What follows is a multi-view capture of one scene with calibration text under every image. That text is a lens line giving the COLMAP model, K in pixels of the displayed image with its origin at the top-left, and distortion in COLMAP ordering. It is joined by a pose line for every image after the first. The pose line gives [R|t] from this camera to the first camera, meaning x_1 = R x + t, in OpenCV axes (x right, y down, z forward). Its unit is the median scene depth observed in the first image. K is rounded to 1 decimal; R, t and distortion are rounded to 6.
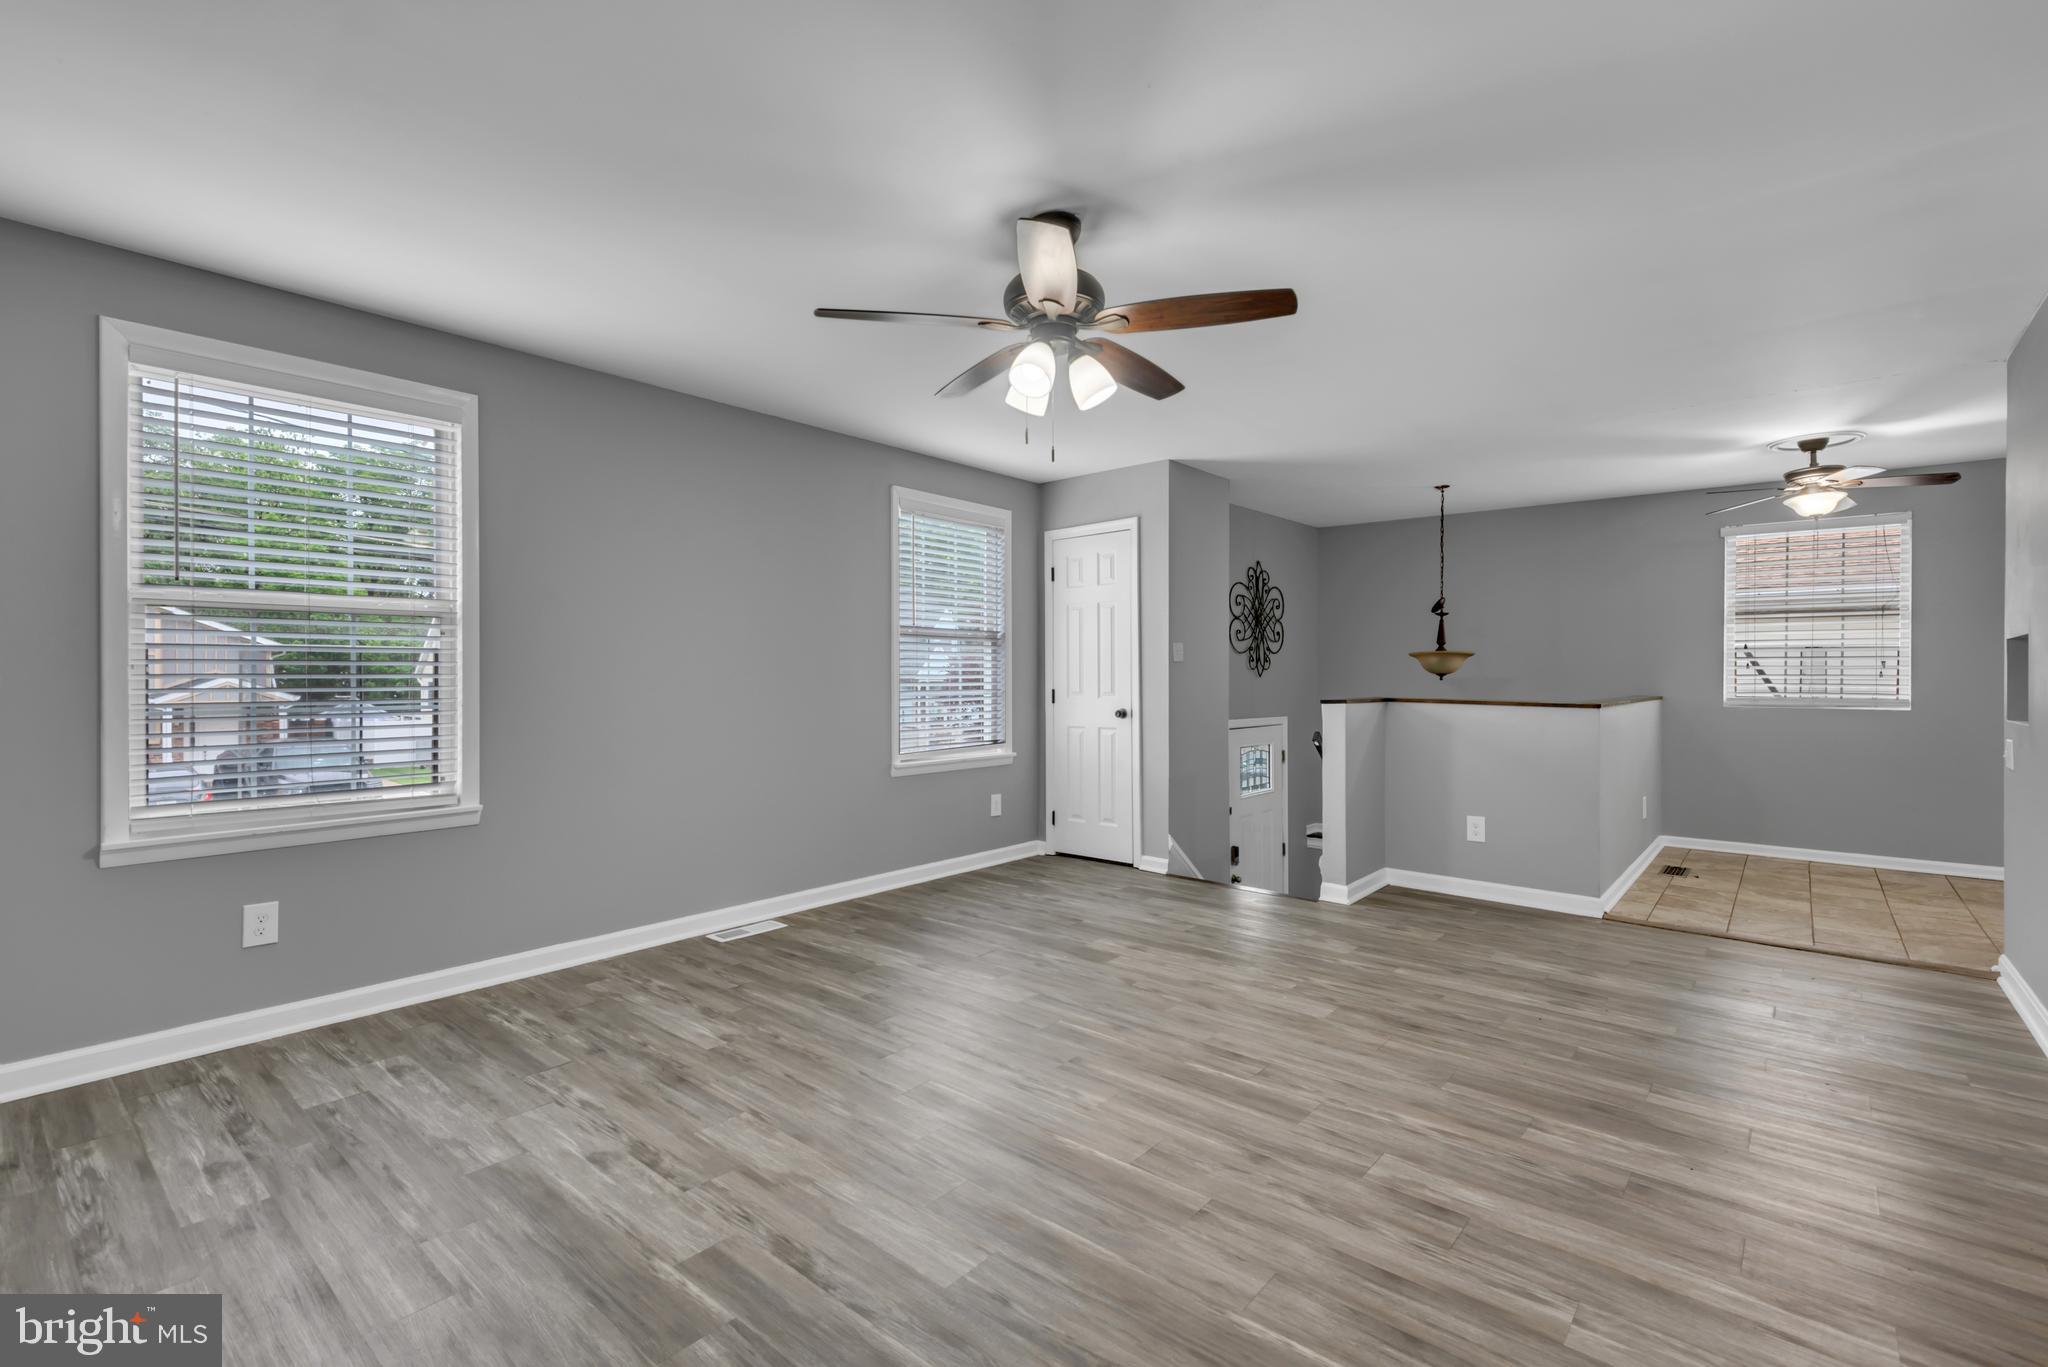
lens RADIAL K [[923.8, 0, 1031.0], [0, 923.8, 670.1], [0, 0, 1]] dist [0.033255, -0.013585]
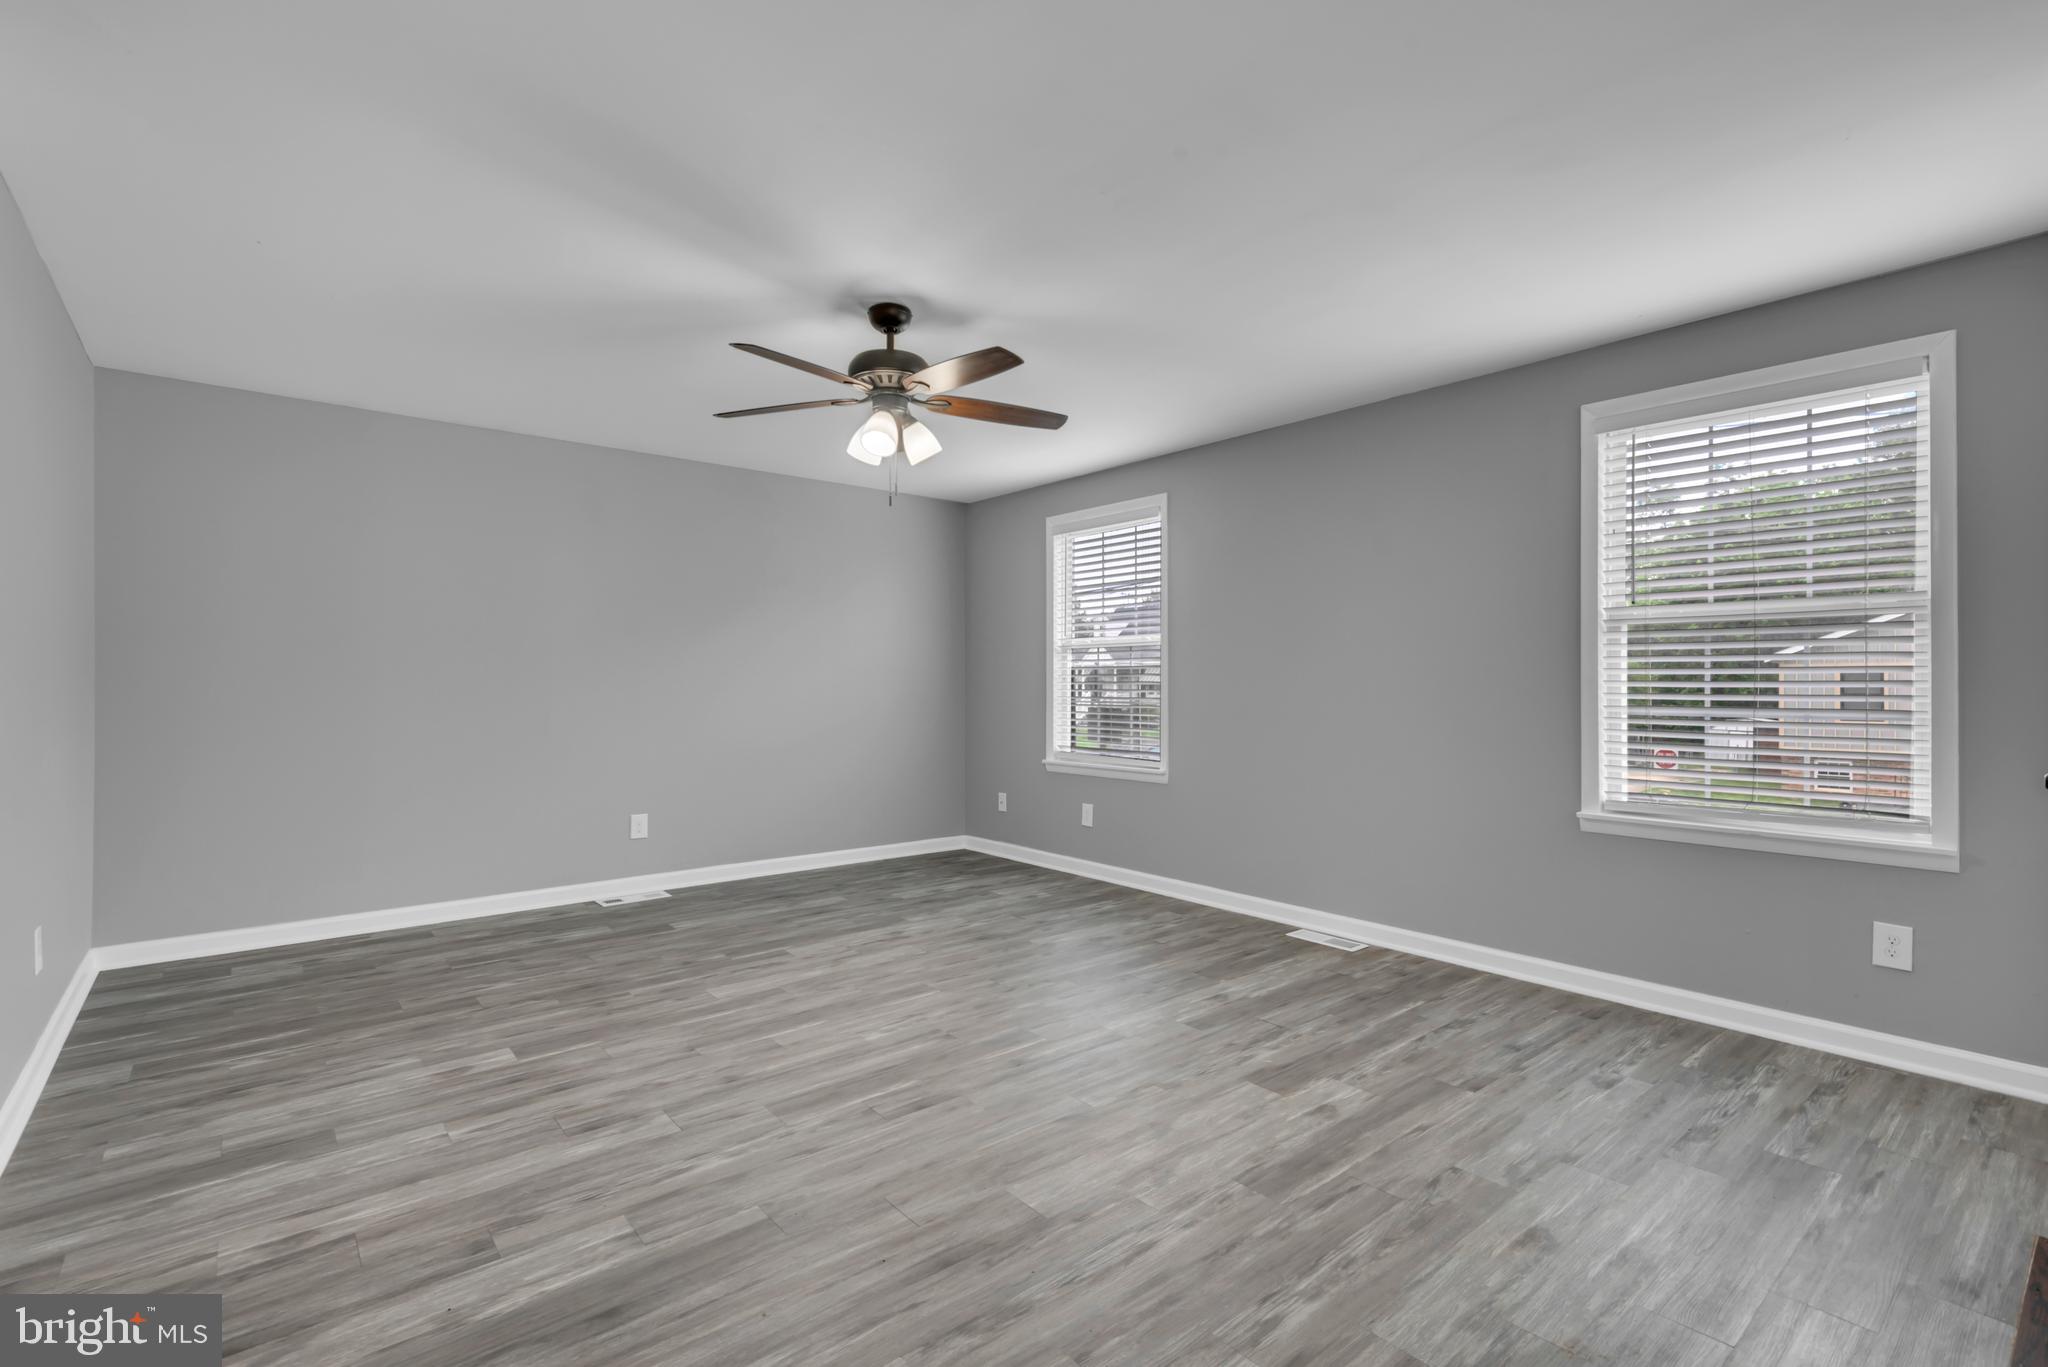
lens RADIAL K [[923.8, 0, 1007.8], [0, 923.8, 681.9], [0, 0, 1]] dist [0.033255, -0.013585]
pose [[-0.185492, -0.004032, -0.982637, 1.030513], [0.002804, 0.999985, -0.004632, 0.011897], [0.982642, -0.003615, -0.185478, 1.191908]]
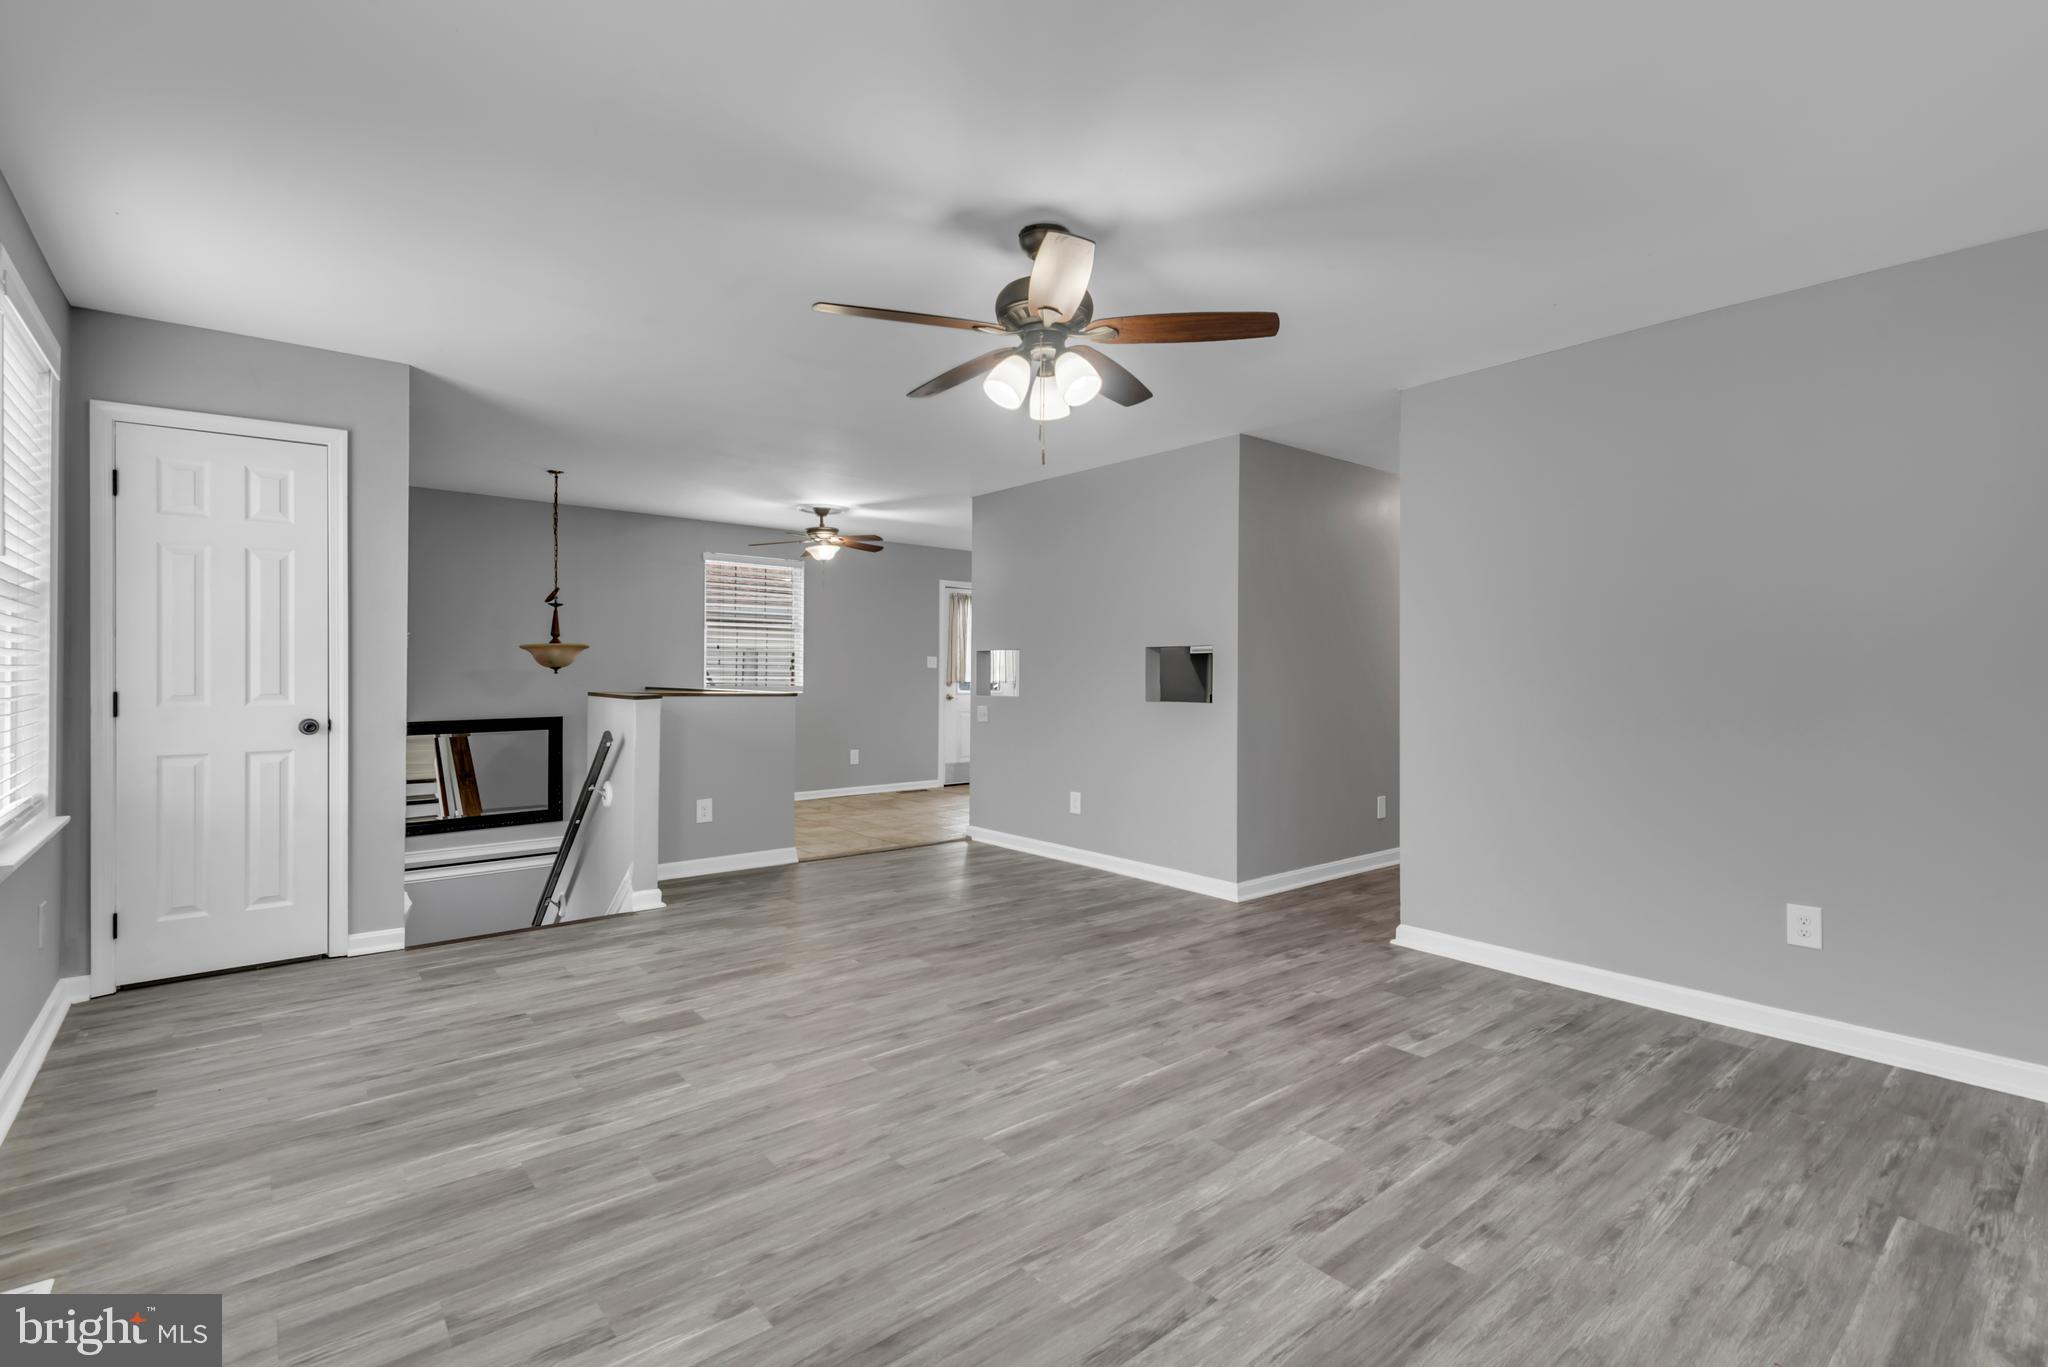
lens RADIAL K [[923.8, 0, 1025.9], [0, 923.8, 672.5], [0, 0, 1]] dist [0.033255, -0.013585]
pose [[0.173443, -0.000753, 0.984844, -0.854719], [-0.010651, 0.999940, 0.002640, 0.003211], [-0.984786, -0.010947, 0.173424, 0.726074]]
